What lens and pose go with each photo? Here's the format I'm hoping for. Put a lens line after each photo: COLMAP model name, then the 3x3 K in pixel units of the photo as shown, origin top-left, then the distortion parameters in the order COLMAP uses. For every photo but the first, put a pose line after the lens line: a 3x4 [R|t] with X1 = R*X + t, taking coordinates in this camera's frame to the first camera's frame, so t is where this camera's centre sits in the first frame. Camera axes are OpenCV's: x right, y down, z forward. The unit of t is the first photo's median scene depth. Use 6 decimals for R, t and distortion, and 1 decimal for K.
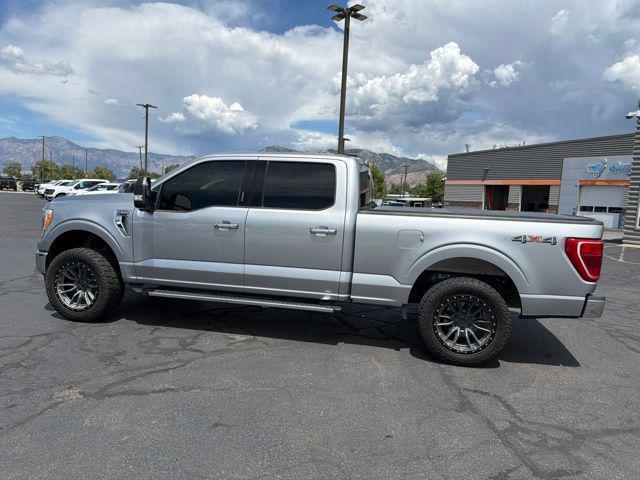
lens RADIAL K [[450.7, 0, 322.5], [0, 450.7, 242.1], [0, 0, 1]] dist [0.034404, -0.039529]
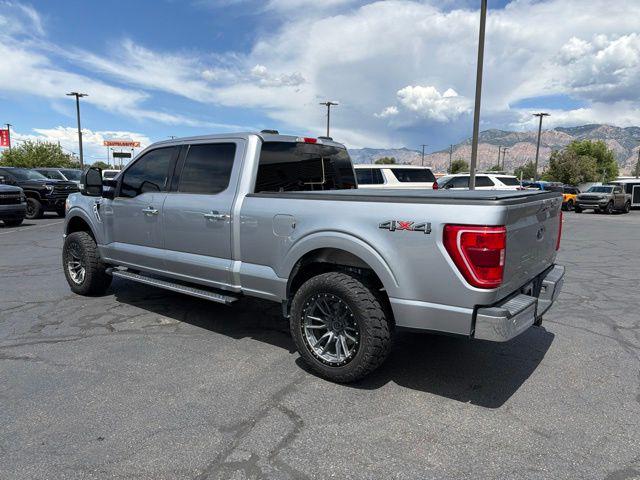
lens RADIAL K [[450.7, 0, 322.1], [0, 450.7, 241.7], [0, 0, 1]] dist [0.034404, -0.039529]
pose [[0.897154, 0.021367, -0.441201, 0.628567], [-0.012078, 0.999643, 0.023852, 0.003526], [0.441552, -0.016070, 0.897091, 0.257701]]
